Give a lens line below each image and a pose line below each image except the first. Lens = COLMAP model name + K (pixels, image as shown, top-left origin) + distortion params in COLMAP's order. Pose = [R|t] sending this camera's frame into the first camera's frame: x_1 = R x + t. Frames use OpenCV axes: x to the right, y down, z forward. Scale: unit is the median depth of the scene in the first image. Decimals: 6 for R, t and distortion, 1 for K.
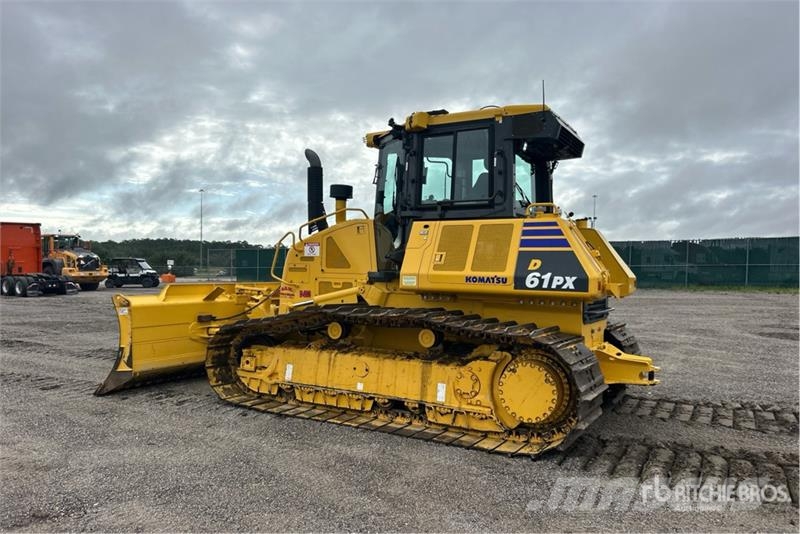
lens RADIAL K [[613.7, 0, 383.1], [0, 613.7, 276.6], [0, 0, 1]] dist [0.083460, -0.000817]
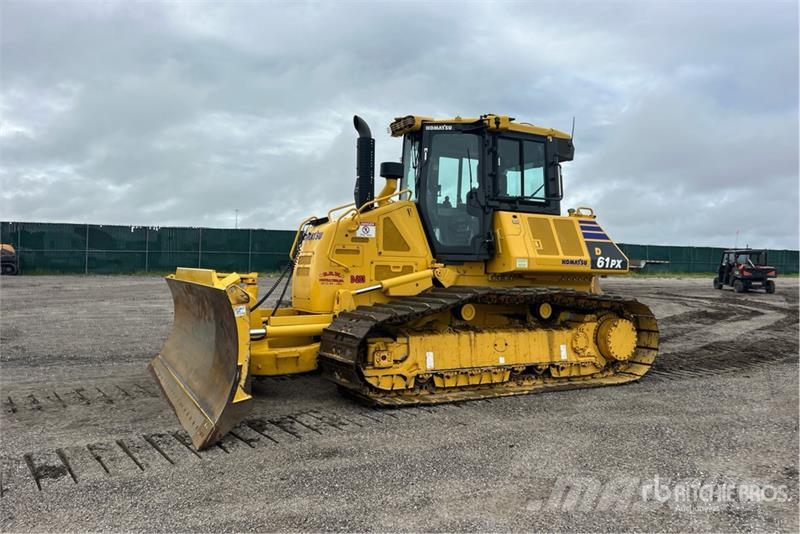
lens RADIAL K [[621.8, 0, 410.5], [0, 621.8, 270.4], [0, 0, 1]] dist [0.079539, -0.142438]
pose [[0.488859, -0.011747, 0.872284, -1.065485], [0.000993, 0.999916, 0.012909, 0.004777], [-0.872362, -0.005445, 0.488830, 0.594157]]
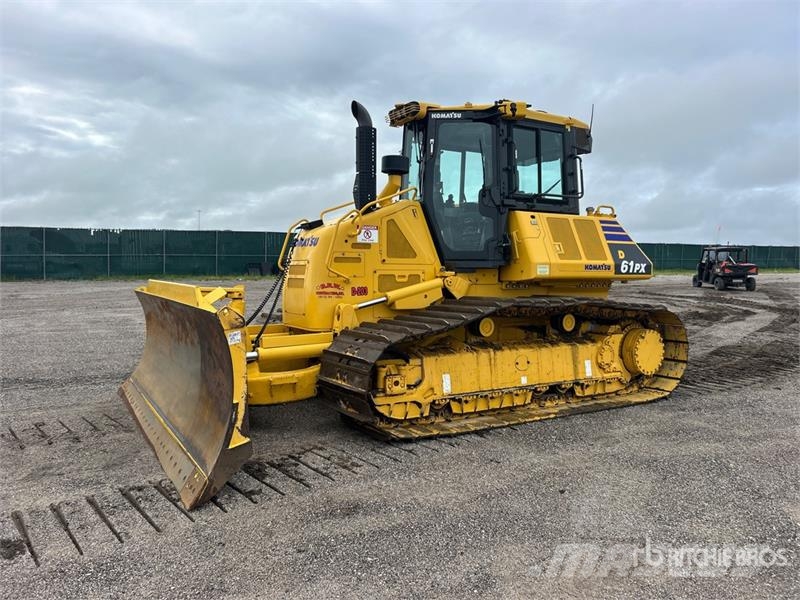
lens RADIAL K [[621.7, 0, 400.0], [0, 621.7, 300.0], [0, 0, 1]] dist [0.069478, -0.106810]
pose [[0.455652, -0.061048, 0.888062, -0.977266], [0.013292, 0.998001, 0.061786, -0.010328], [-0.890059, -0.016349, 0.455552, 0.719334]]
